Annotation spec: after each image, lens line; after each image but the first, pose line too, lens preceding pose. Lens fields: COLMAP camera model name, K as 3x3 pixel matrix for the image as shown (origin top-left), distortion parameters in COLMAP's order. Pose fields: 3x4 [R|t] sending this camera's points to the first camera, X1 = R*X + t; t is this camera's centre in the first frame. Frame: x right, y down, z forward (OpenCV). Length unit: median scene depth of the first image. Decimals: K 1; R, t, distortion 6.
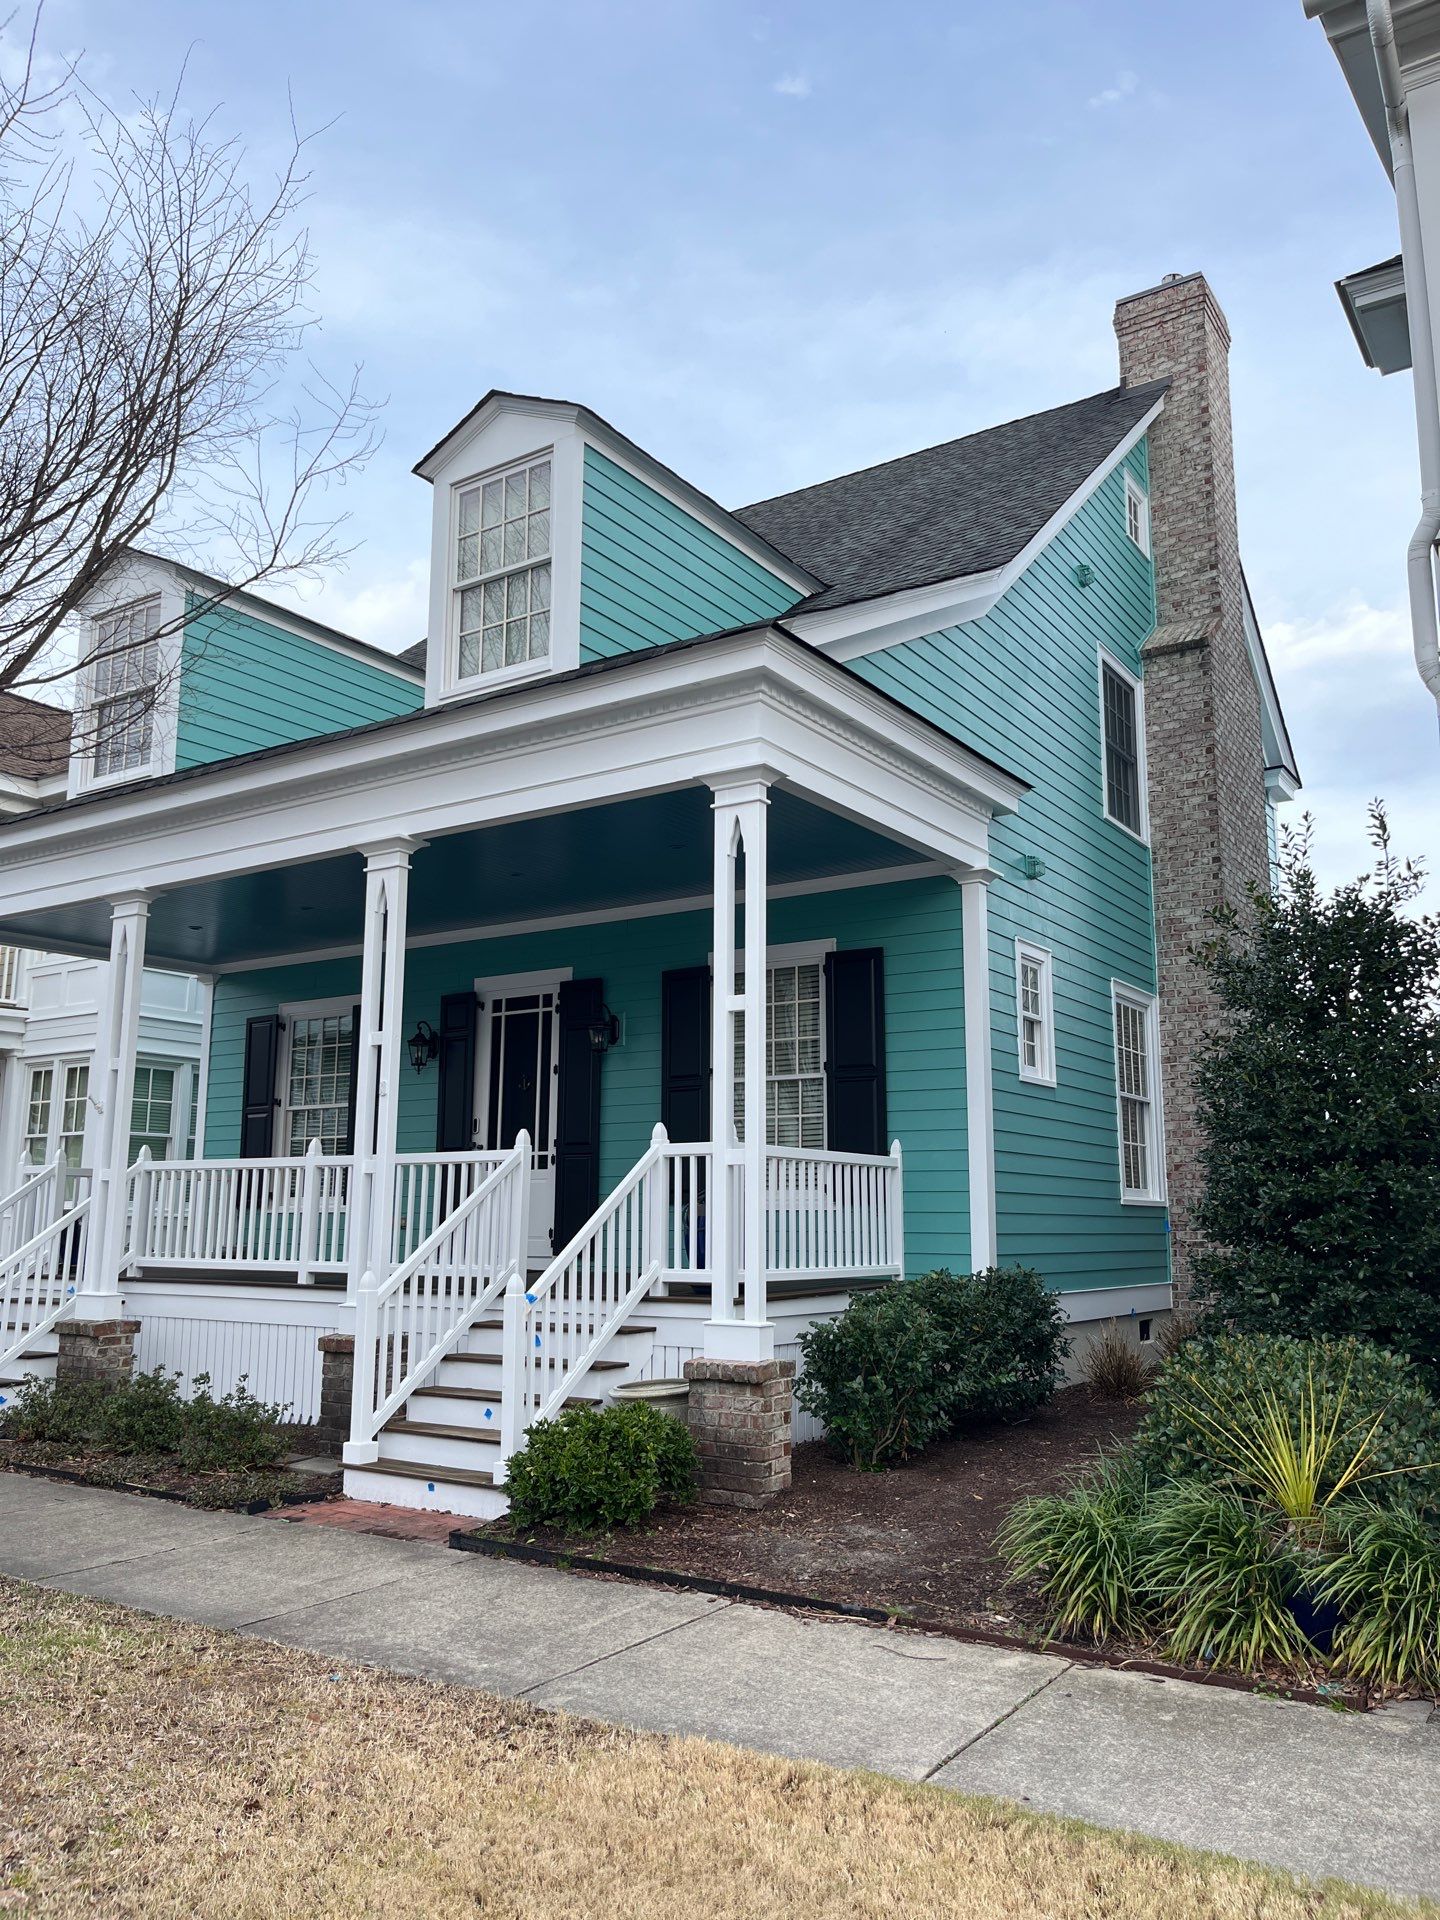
lens RADIAL K [[1417.8, 0, 711.9], [0, 1417.8, 958.5], [0, 0, 1]] dist [0.105380, -0.179283]
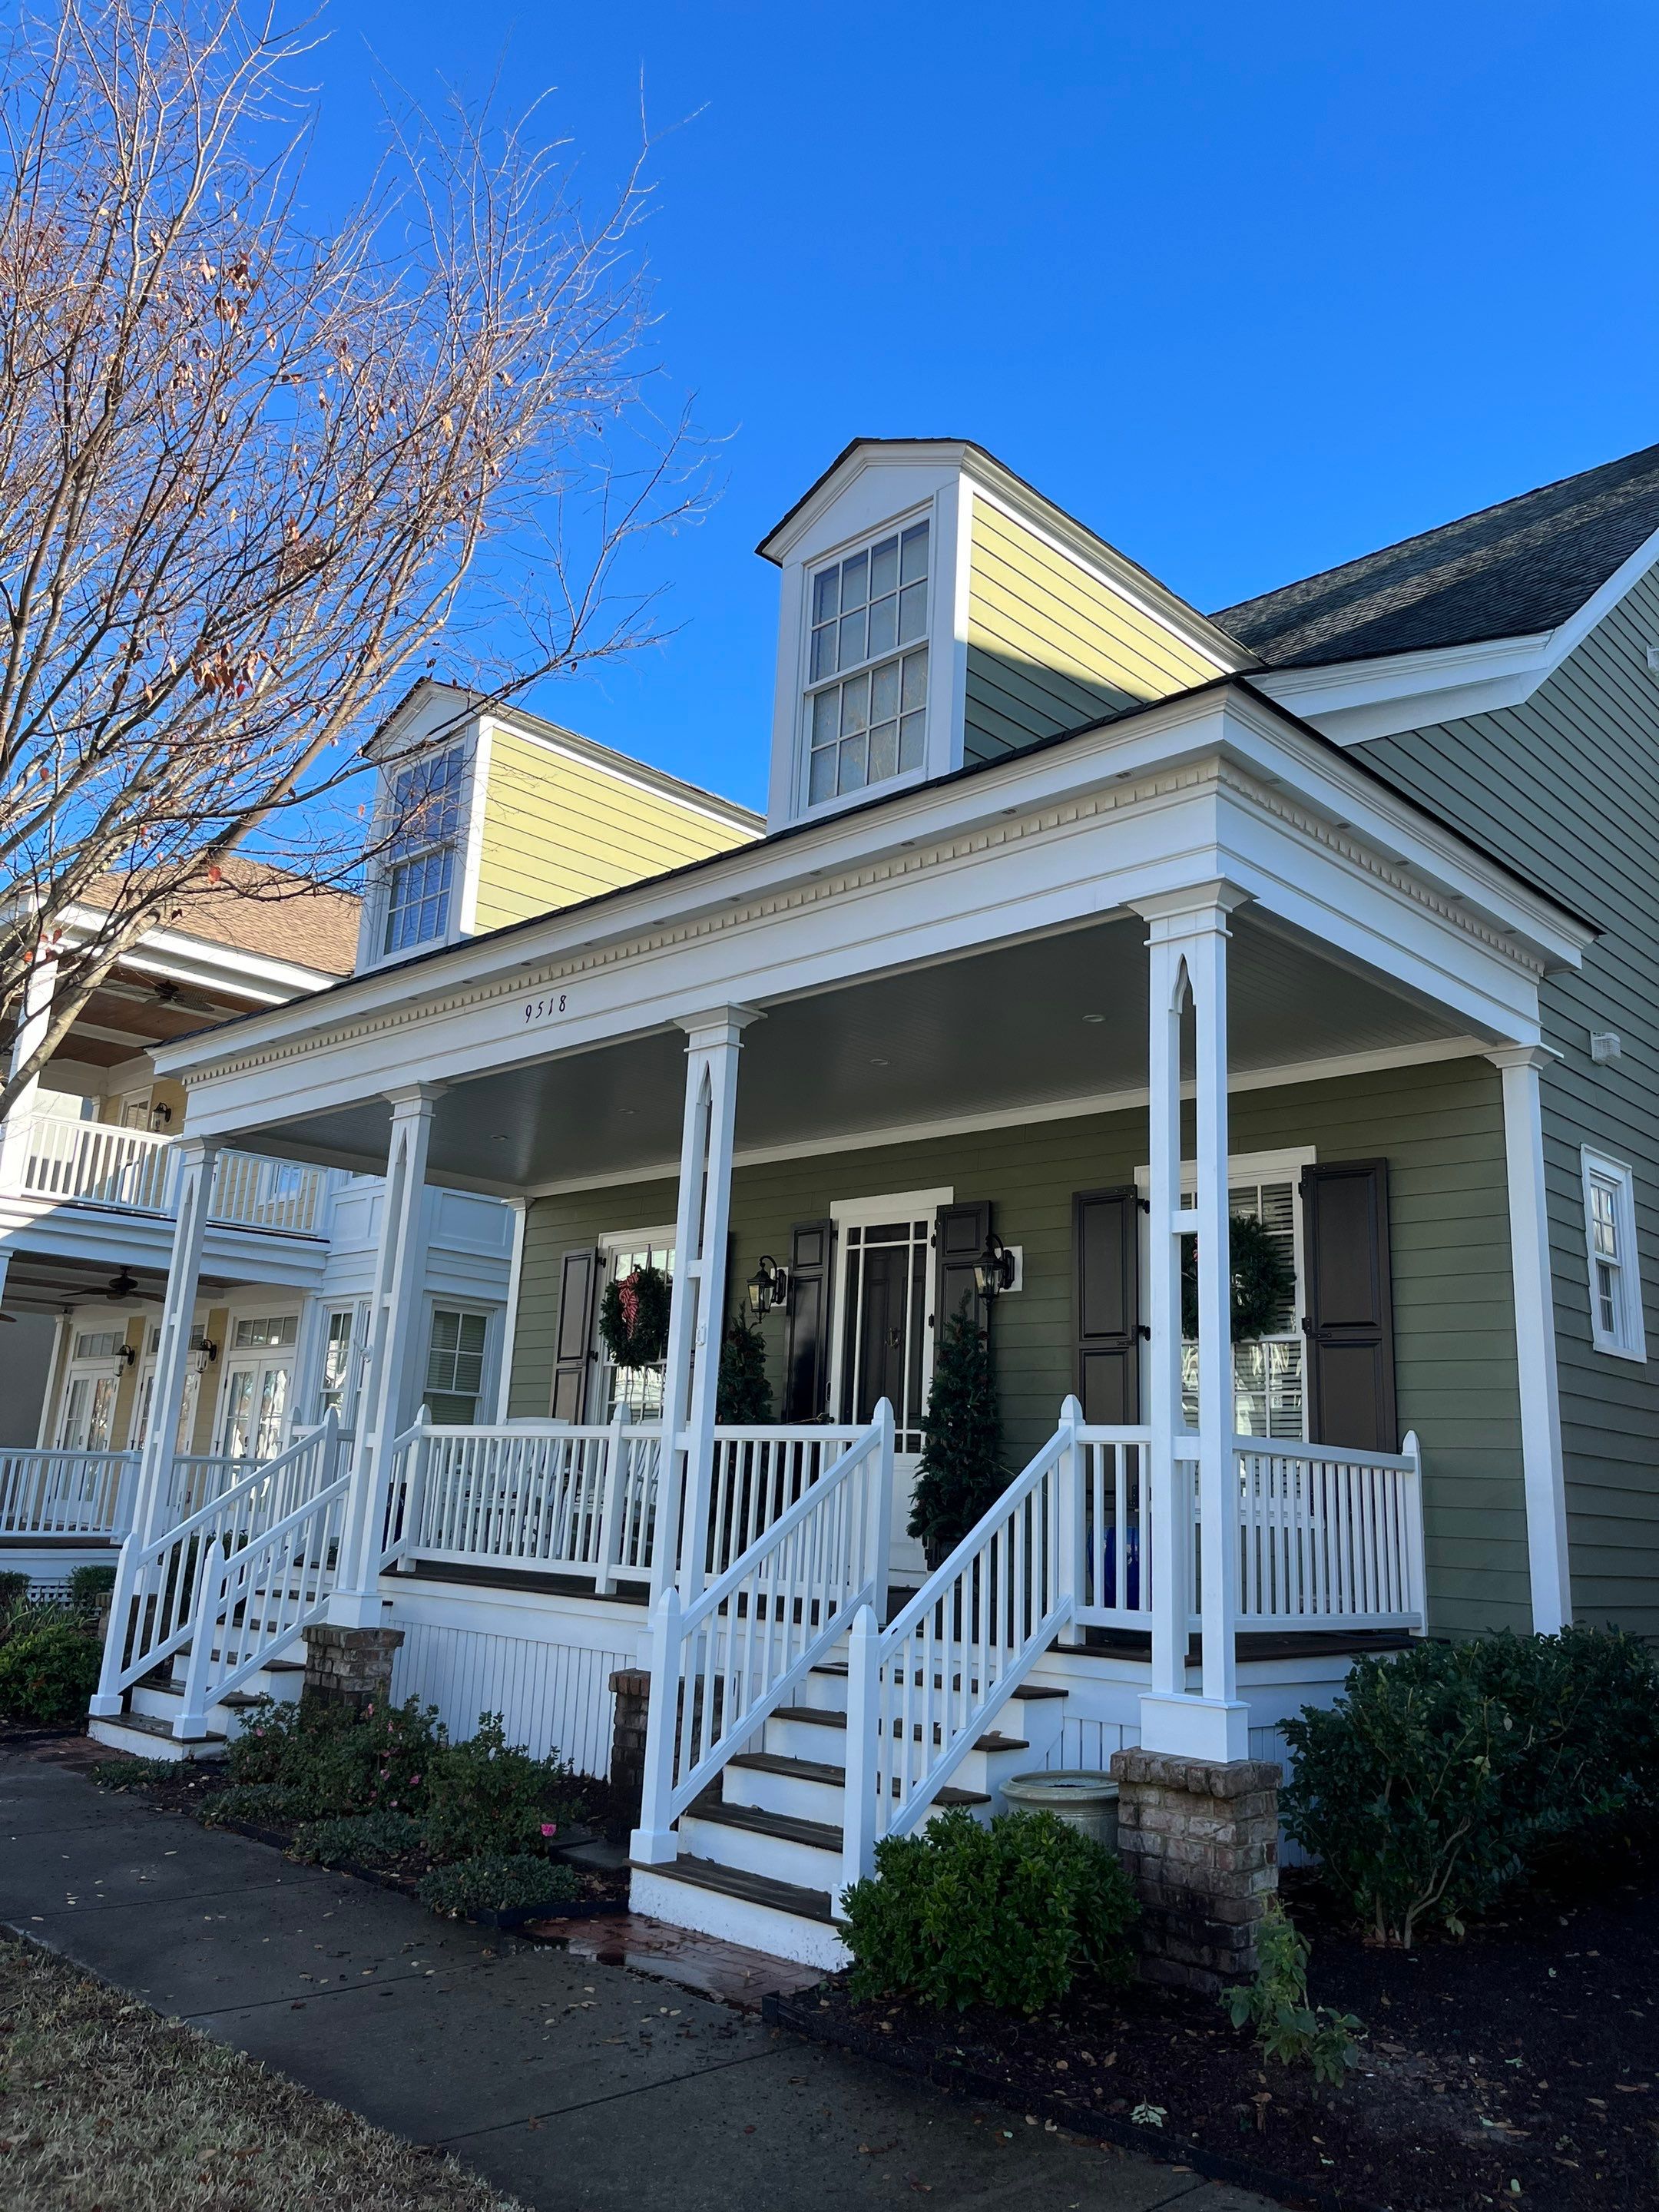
lens RADIAL K [[1656.0, 0, 829.5], [0, 1656.0, 1106.0], [0, 0, 1]] dist [0.098792, -0.185450]
pose [[0.984202, -0.002531, -0.177031, -0.007614], [-0.007646, 0.998357, -0.056784, 0.018552], [0.176884, 0.057240, 0.982566, 0.145479]]
